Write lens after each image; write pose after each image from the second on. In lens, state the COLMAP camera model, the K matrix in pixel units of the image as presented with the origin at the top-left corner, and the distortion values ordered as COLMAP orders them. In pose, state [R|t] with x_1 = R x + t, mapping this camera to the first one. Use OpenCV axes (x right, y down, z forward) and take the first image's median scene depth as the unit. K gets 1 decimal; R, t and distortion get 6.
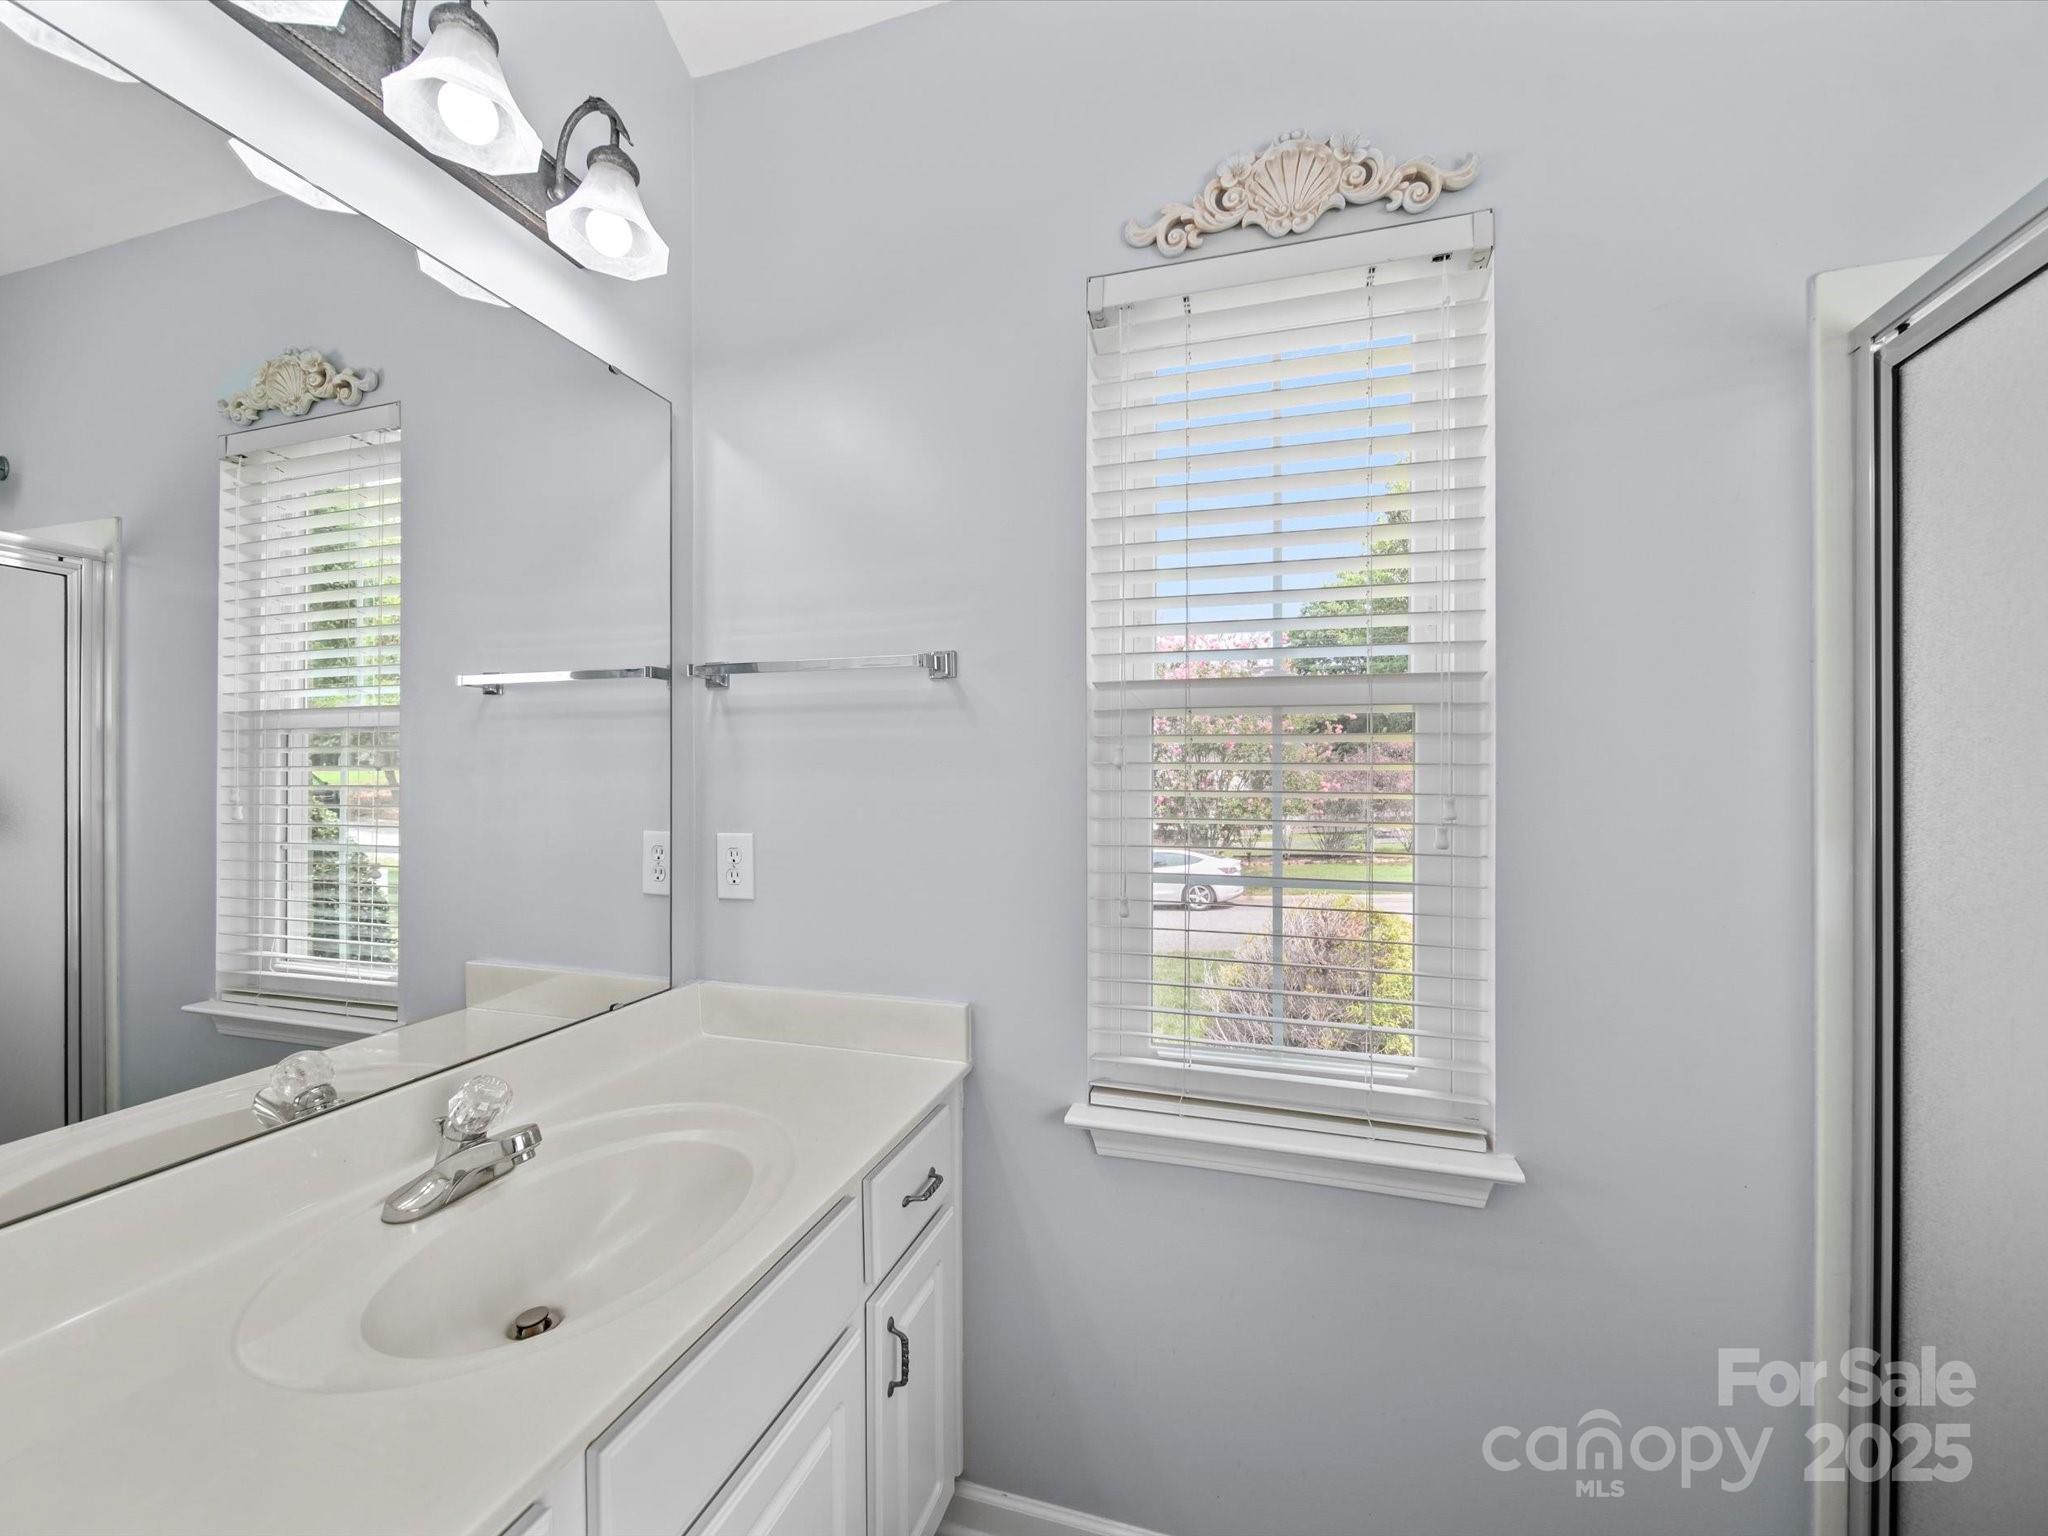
lens RADIAL K [[820.5, 0, 1034.1], [0, 820.5, 762.2], [0, 0, 1]] dist [-0.001591, -0.001032]
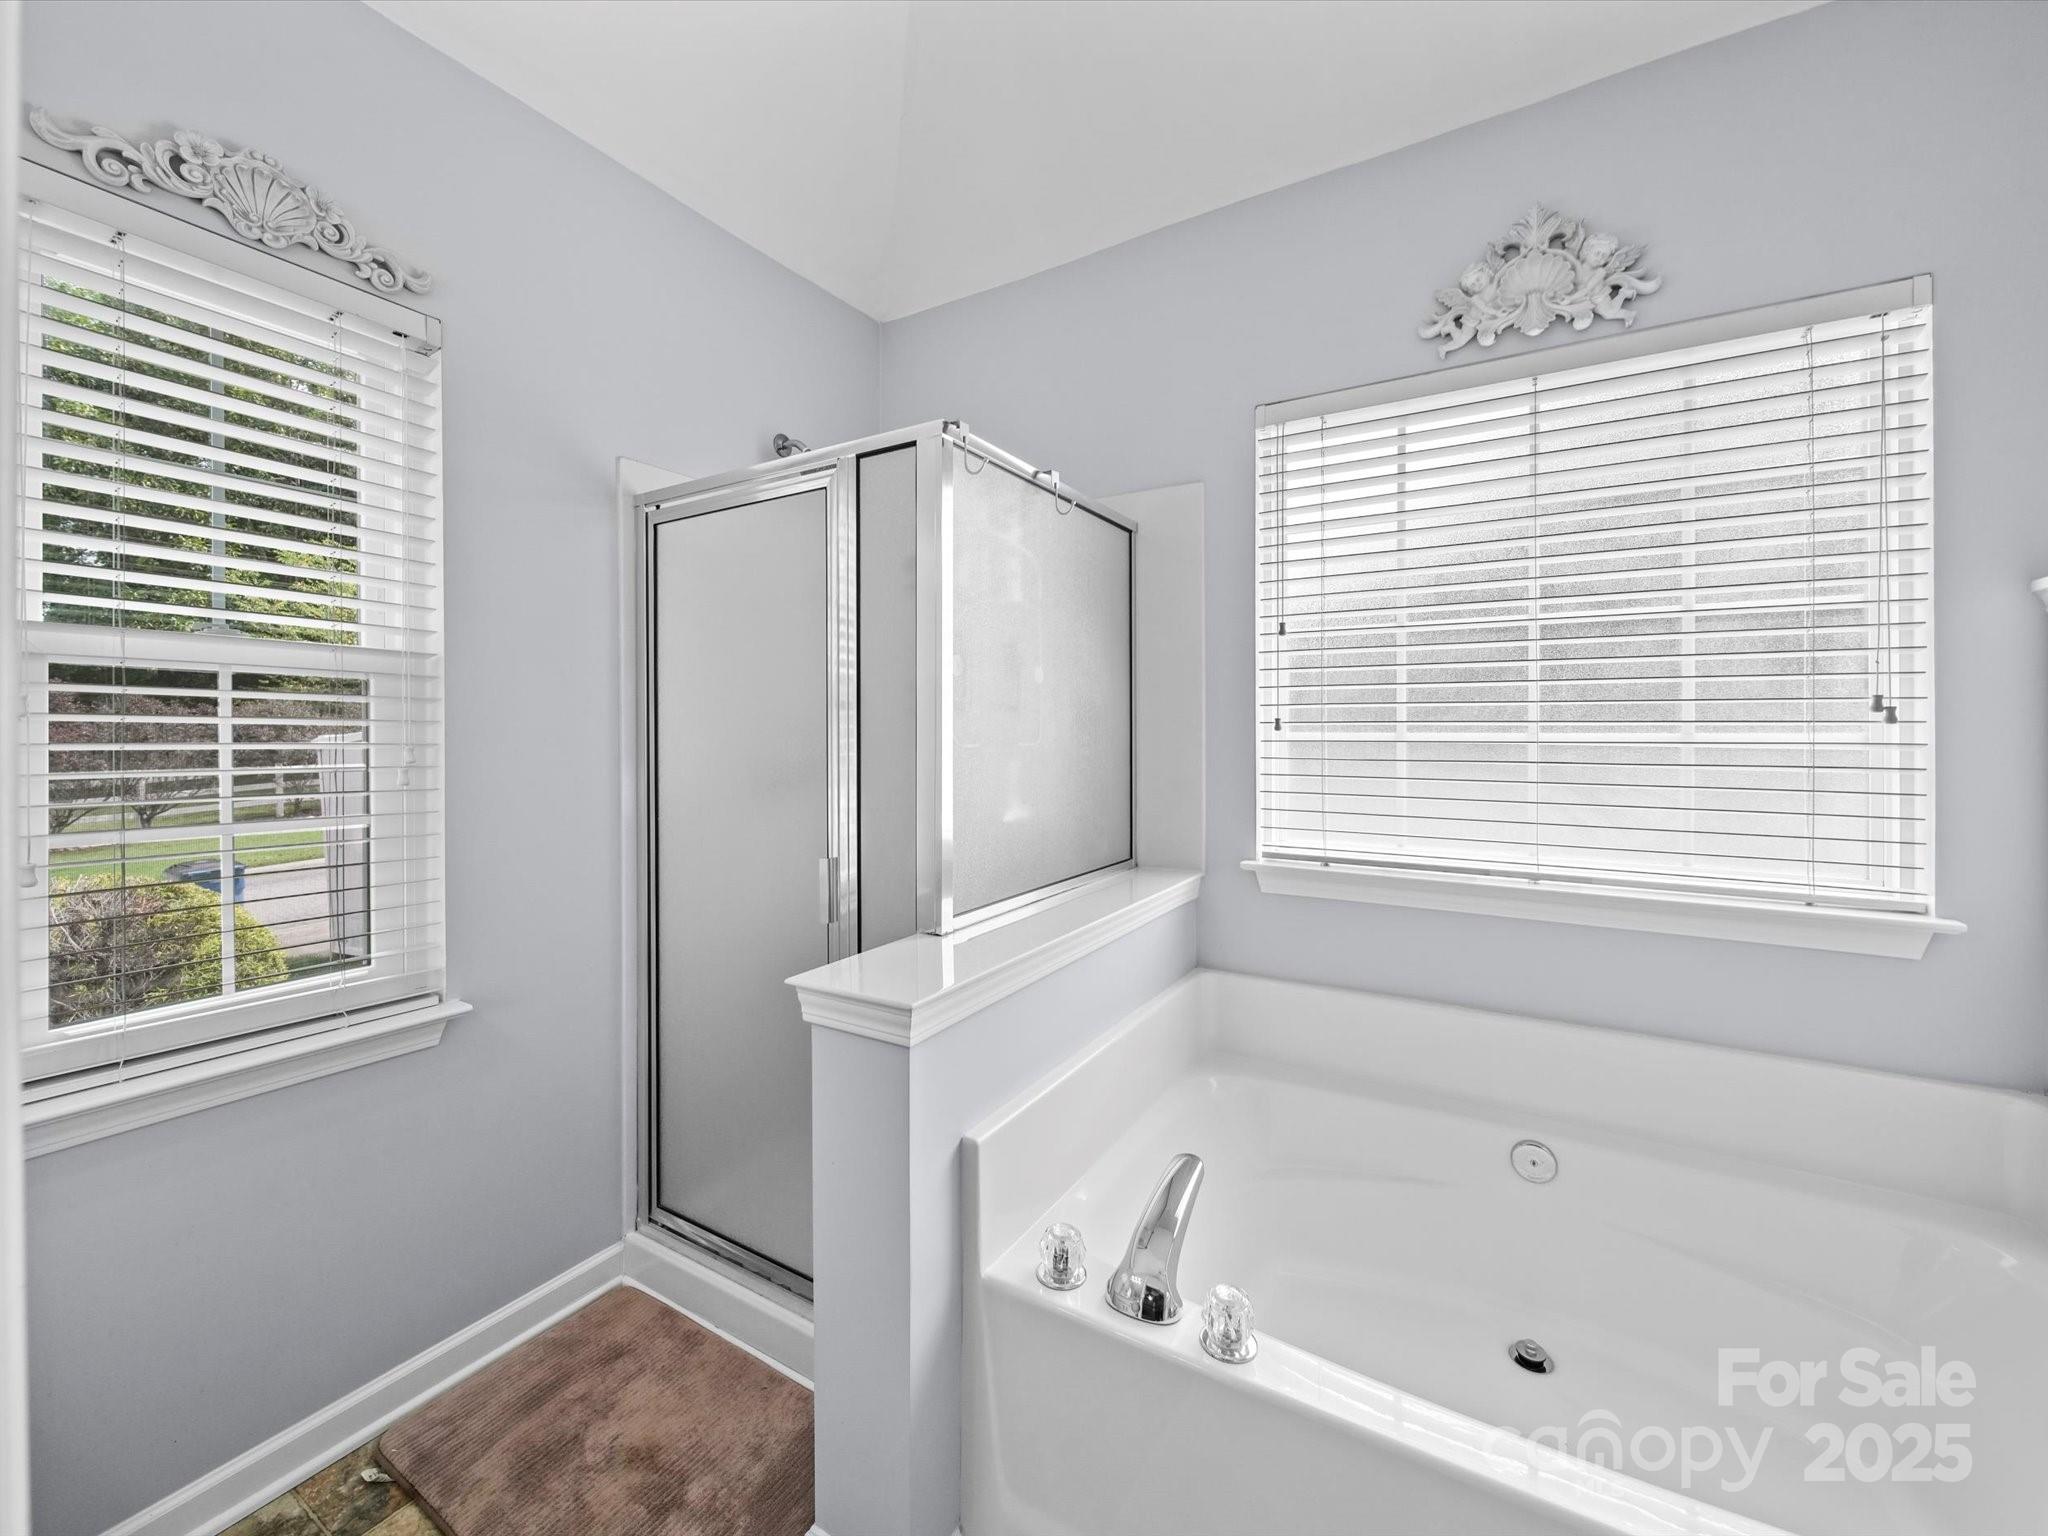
lens RADIAL K [[820.5, 0, 1021.4], [0, 820.5, 754.0], [0, 0, 1]] dist [-0.001591, -0.001032]
pose [[0.251740, -0.011659, 0.967725, -0.524700], [0.004427, 0.999931, 0.010895, 0.046119], [-0.967785, 0.001542, 0.251775, -0.290468]]
